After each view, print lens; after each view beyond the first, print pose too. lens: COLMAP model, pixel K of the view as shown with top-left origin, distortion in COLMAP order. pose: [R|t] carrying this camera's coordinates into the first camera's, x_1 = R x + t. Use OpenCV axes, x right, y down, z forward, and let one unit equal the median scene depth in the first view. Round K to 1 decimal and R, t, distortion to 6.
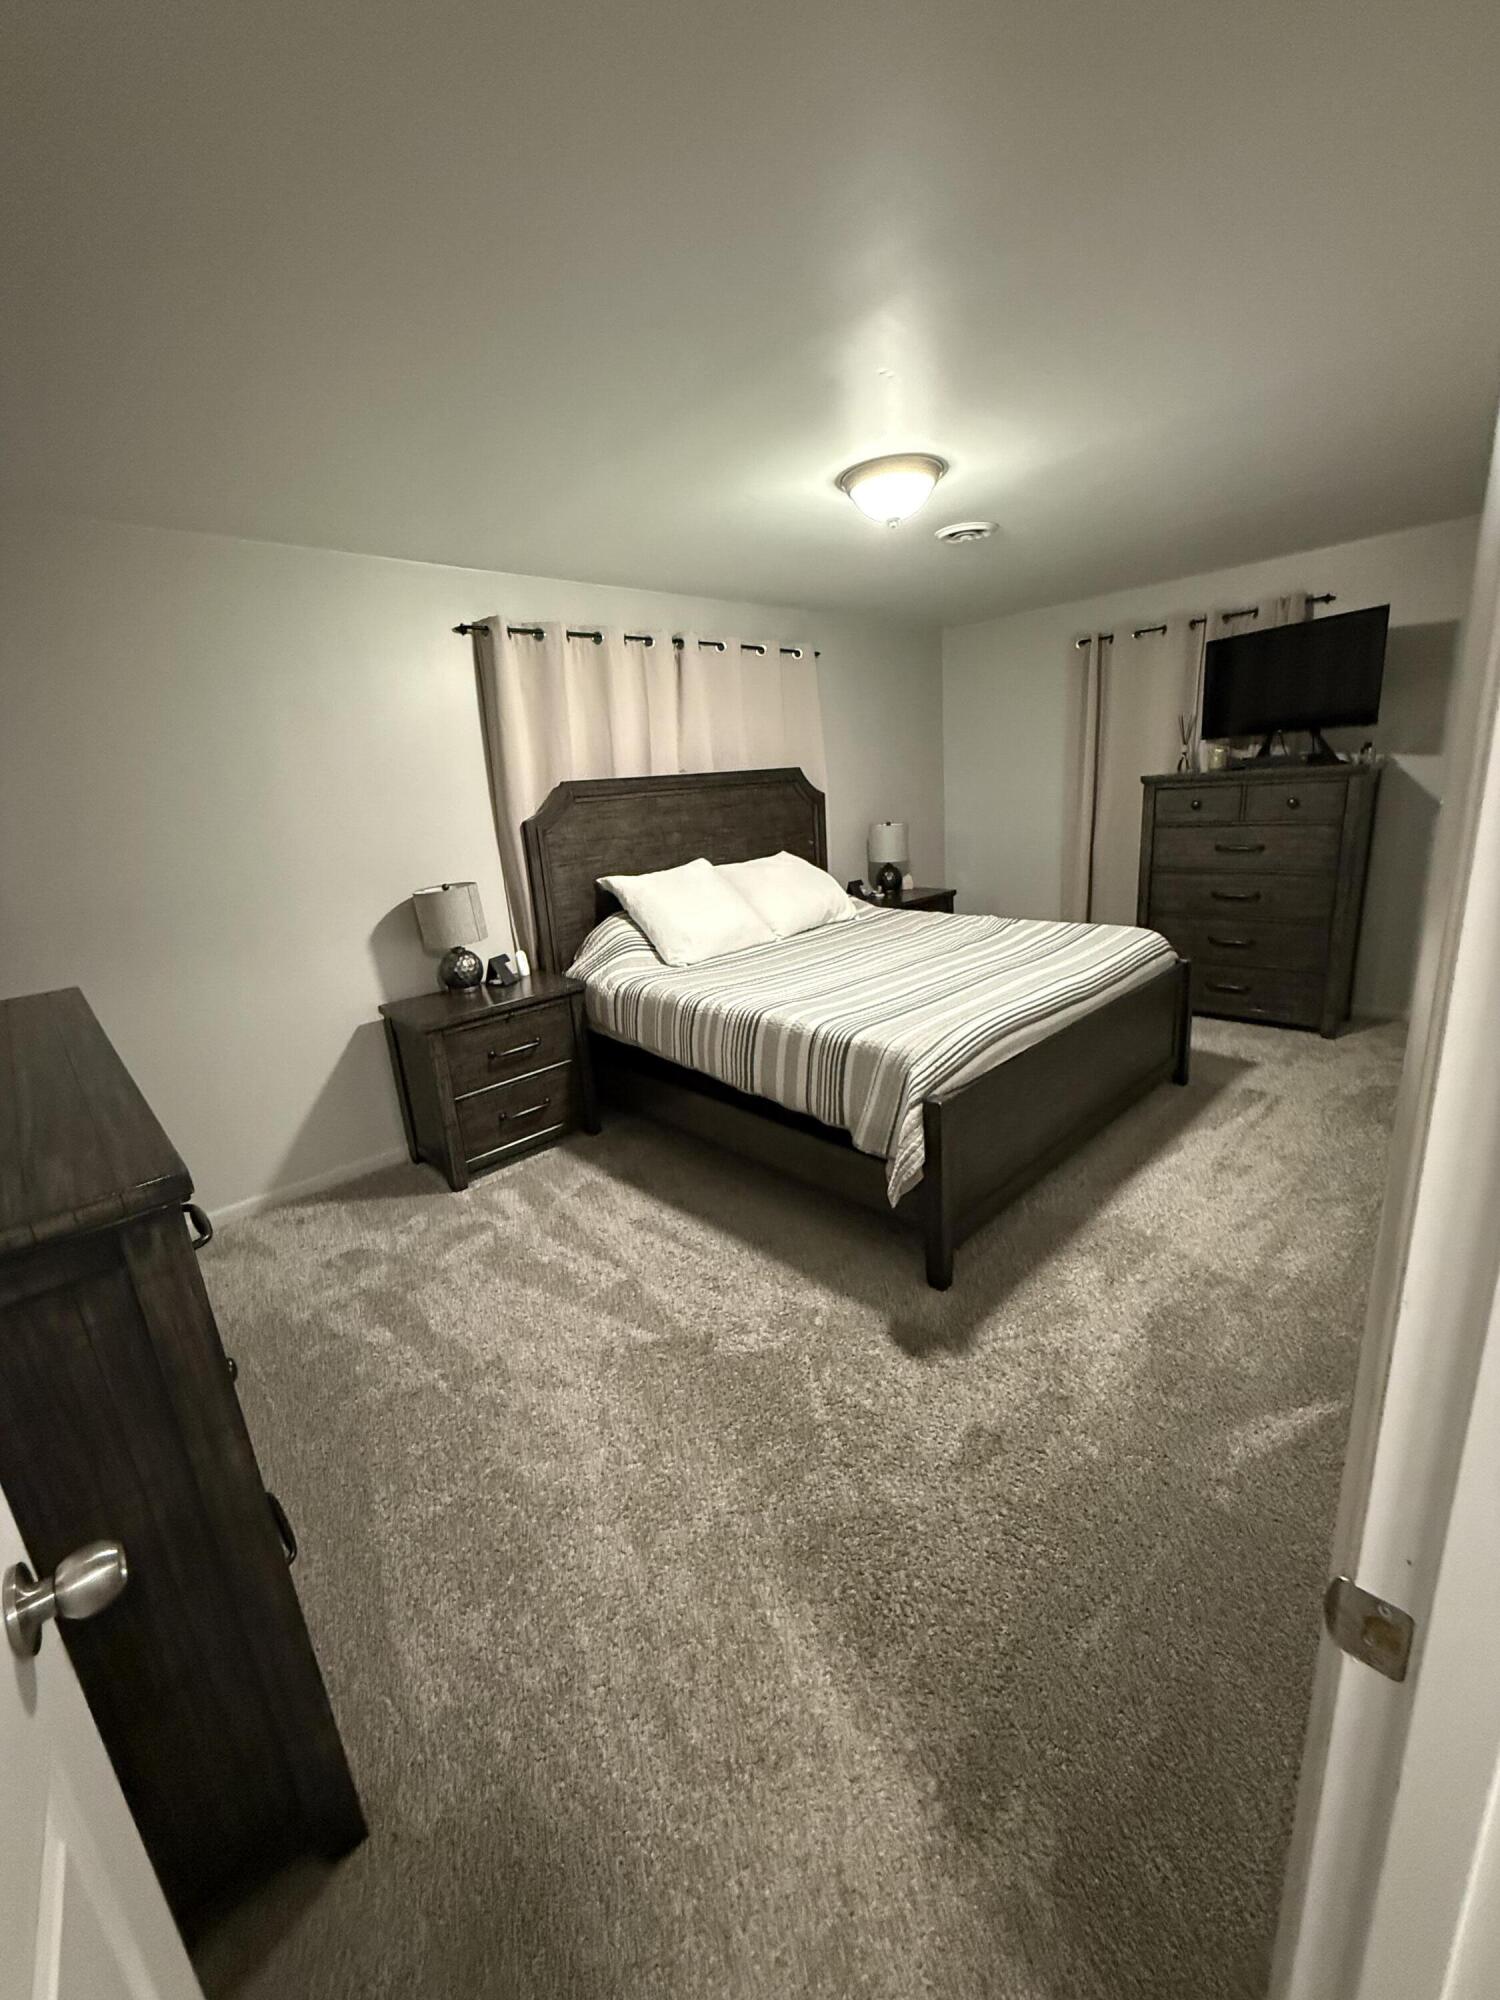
lens RADIAL K [[798.2, 0, 752.4], [0, 798.2, 999.4], [0, 0, 1]] dist [-0.000354, 0.000197]
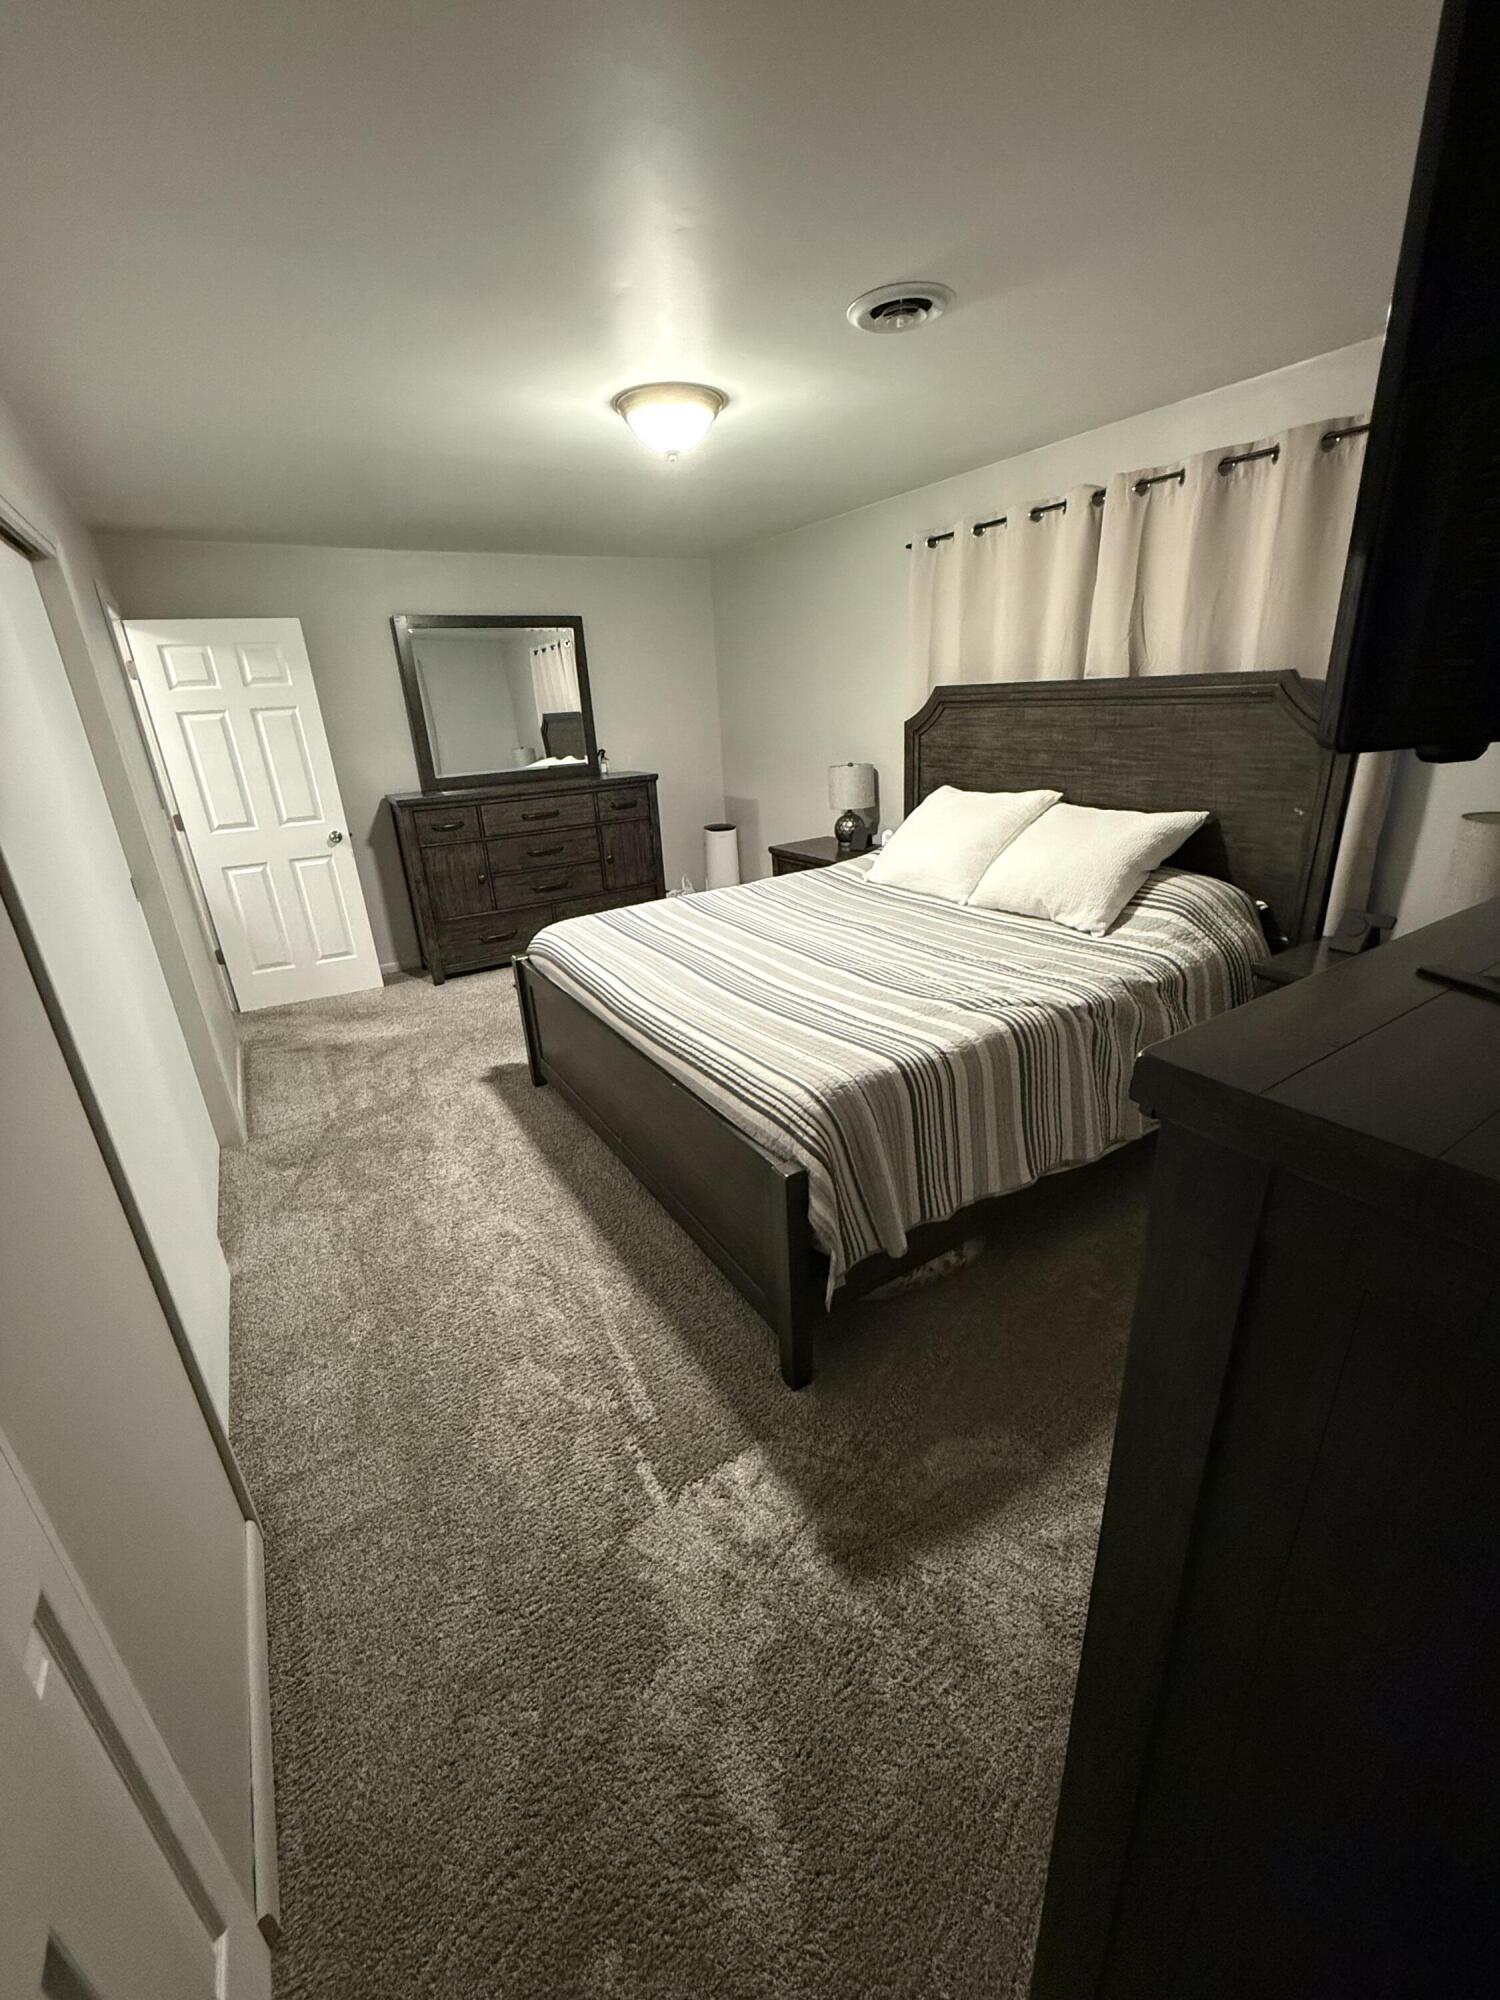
lens RADIAL K [[798.2, 0, 754.0], [0, 798.2, 990.1], [0, 0, 1]] dist [-0.000354, 0.000197]
pose [[-0.200200, 0.426423, -0.882090, 0.855228], [-0.189047, 0.866586, 0.461834, -0.342466], [0.961343, 0.259216, -0.092877, 0.906535]]
